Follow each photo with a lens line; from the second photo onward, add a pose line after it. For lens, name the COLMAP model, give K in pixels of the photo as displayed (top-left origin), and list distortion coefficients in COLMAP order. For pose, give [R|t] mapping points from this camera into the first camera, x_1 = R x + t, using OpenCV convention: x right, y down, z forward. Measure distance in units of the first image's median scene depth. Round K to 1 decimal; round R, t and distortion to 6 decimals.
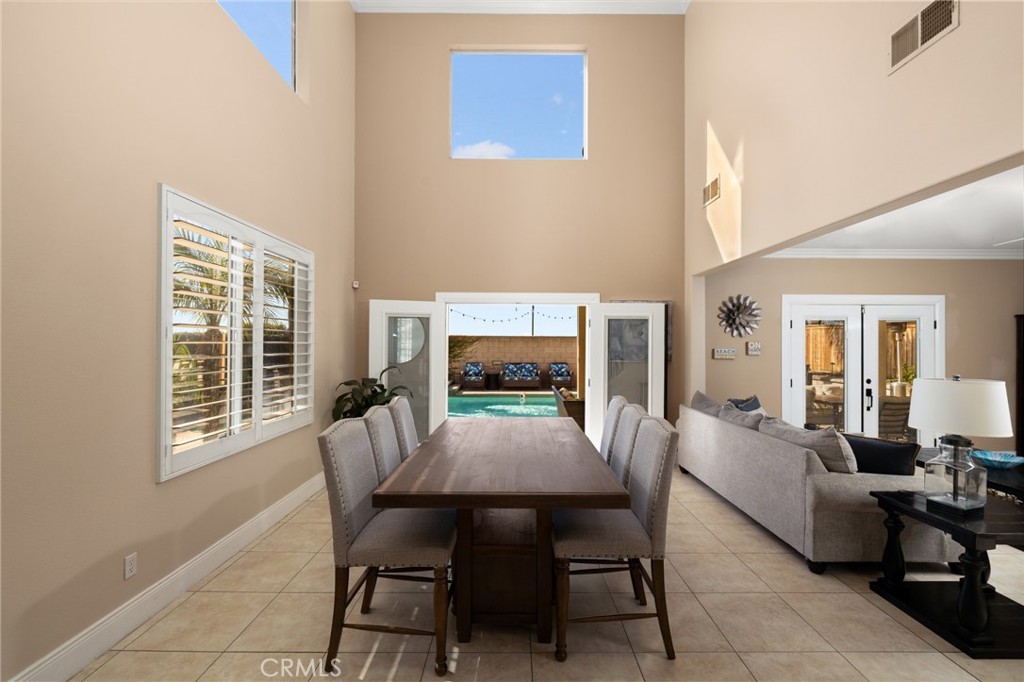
lens RADIAL K [[424.5, 0, 513.0], [0, 424.5, 342.5], [0, 0, 1]] dist [-0.001052, 0.000265]
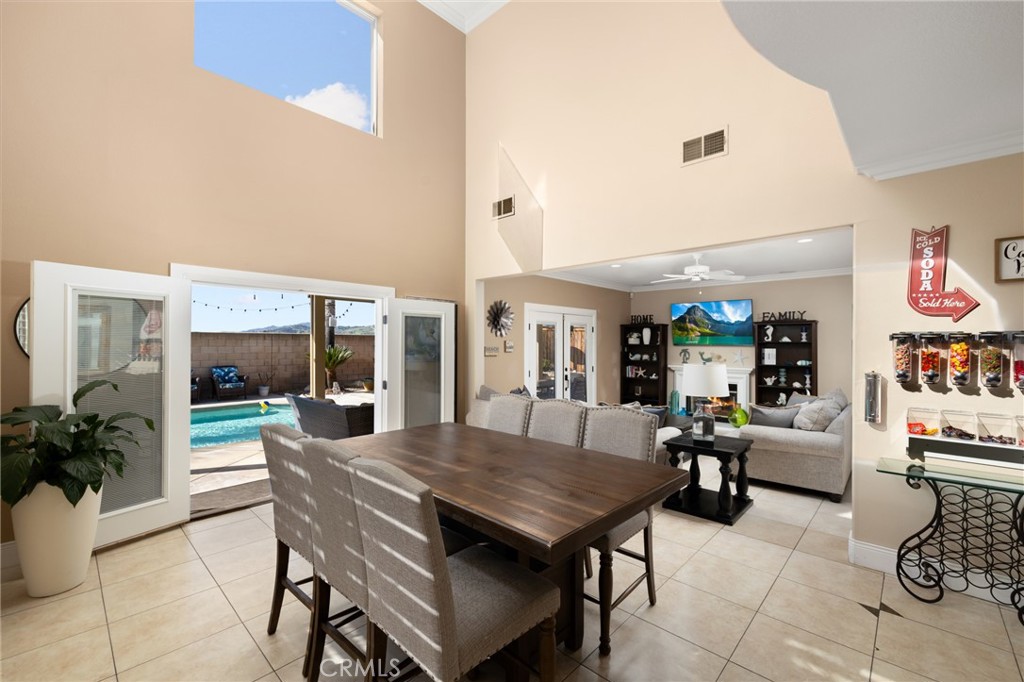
lens RADIAL K [[424.5, 0, 512.6], [0, 424.5, 341.0], [0, 0, 1]] dist [-0.001052, 0.000265]
pose [[0.687986, 0.002156, 0.725720, -0.291698], [-0.002459, 0.999997, -0.000640, 0.000283], [-0.725720, -0.001344, 0.687989, 0.175152]]
